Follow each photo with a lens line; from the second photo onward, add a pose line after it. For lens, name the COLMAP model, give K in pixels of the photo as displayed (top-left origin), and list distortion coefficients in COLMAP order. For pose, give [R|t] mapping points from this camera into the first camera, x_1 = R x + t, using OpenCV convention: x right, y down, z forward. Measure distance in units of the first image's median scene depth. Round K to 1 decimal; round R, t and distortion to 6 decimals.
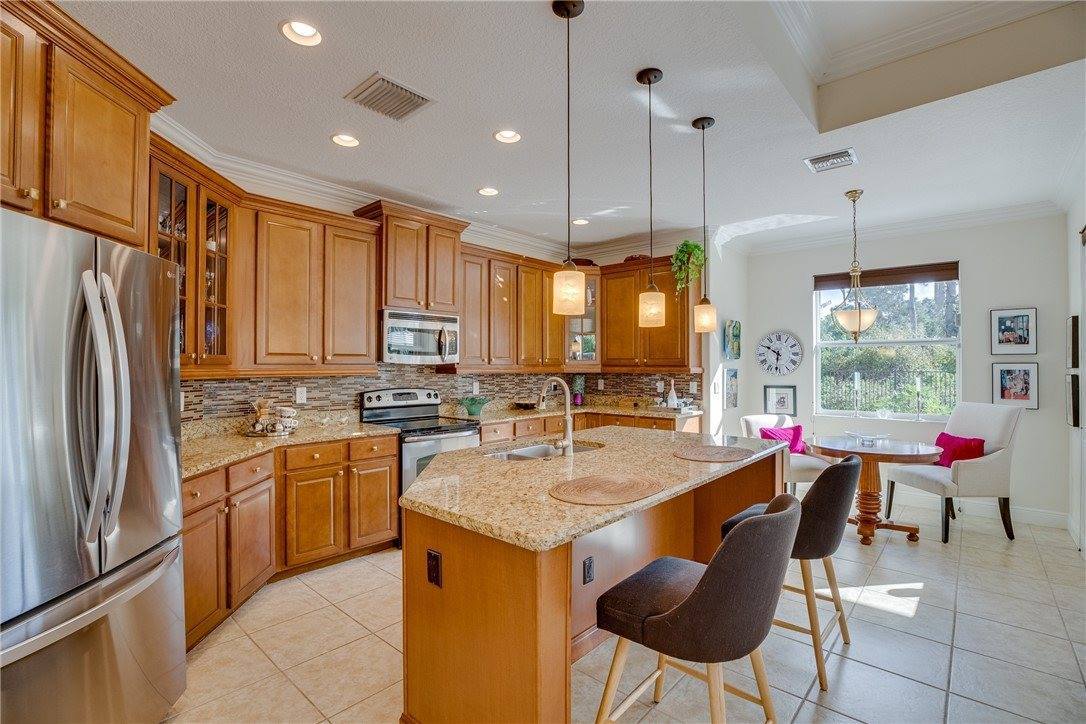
lens RADIAL K [[499.5, 0, 541.5], [0, 499.5, 360.8], [0, 0, 1]] dist [-0.042190, 0.012398]
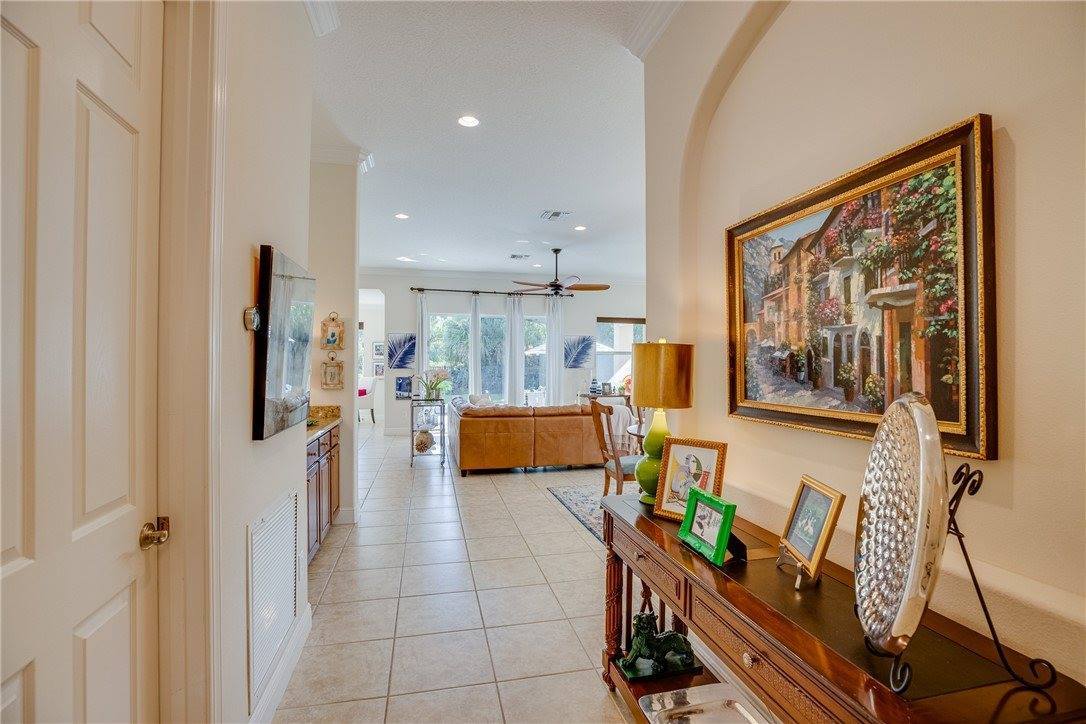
lens RADIAL K [[499.5, 0, 545.5], [0, 499.5, 361.2], [0, 0, 1]] dist [-0.042190, 0.012398]
pose [[0.571899, 0.007440, 0.820290, -0.780366], [-0.013720, 0.999906, 0.000497, -0.015702], [-0.820209, -0.011539, 0.571947, -1.359503]]
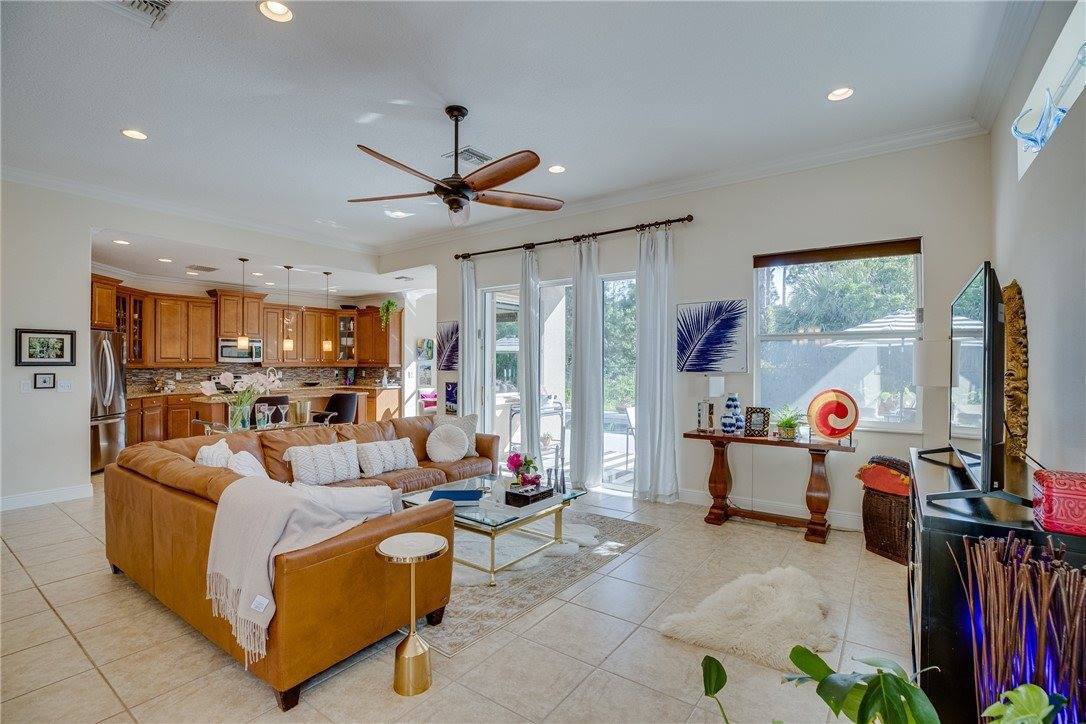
lens RADIAL K [[499.5, 0, 543.2], [0, 499.5, 362.3], [0, 0, 1]] dist [-0.042190, 0.012398]
pose [[0.994161, 0.001159, 0.107897, 0.779971], [-0.002175, 0.999954, 0.009303, -0.014723], [-0.107881, -0.009483, 0.994119, -1.176915]]
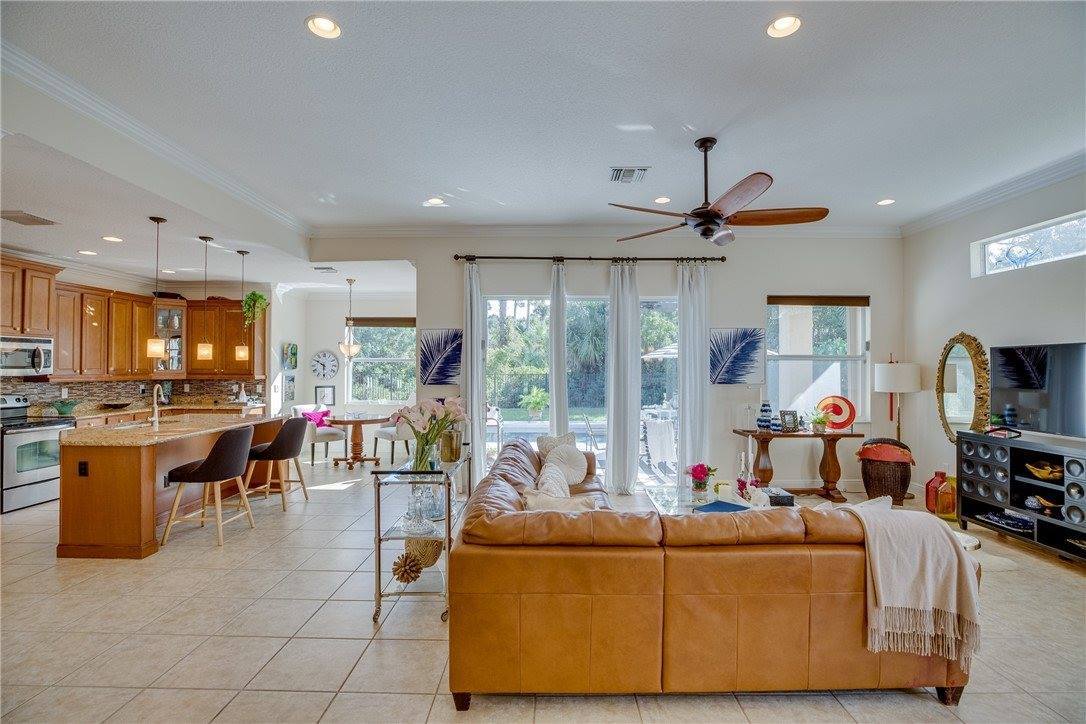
lens RADIAL K [[499.5, 0, 546.0], [0, 499.5, 362.3], [0, 0, 1]] dist [-0.042190, 0.012398]
pose [[0.748341, 0.008537, 0.663259, -0.039611], [-0.009617, 0.999952, -0.002019, -0.036221], [-0.663245, -0.004867, 0.748387, -0.806472]]
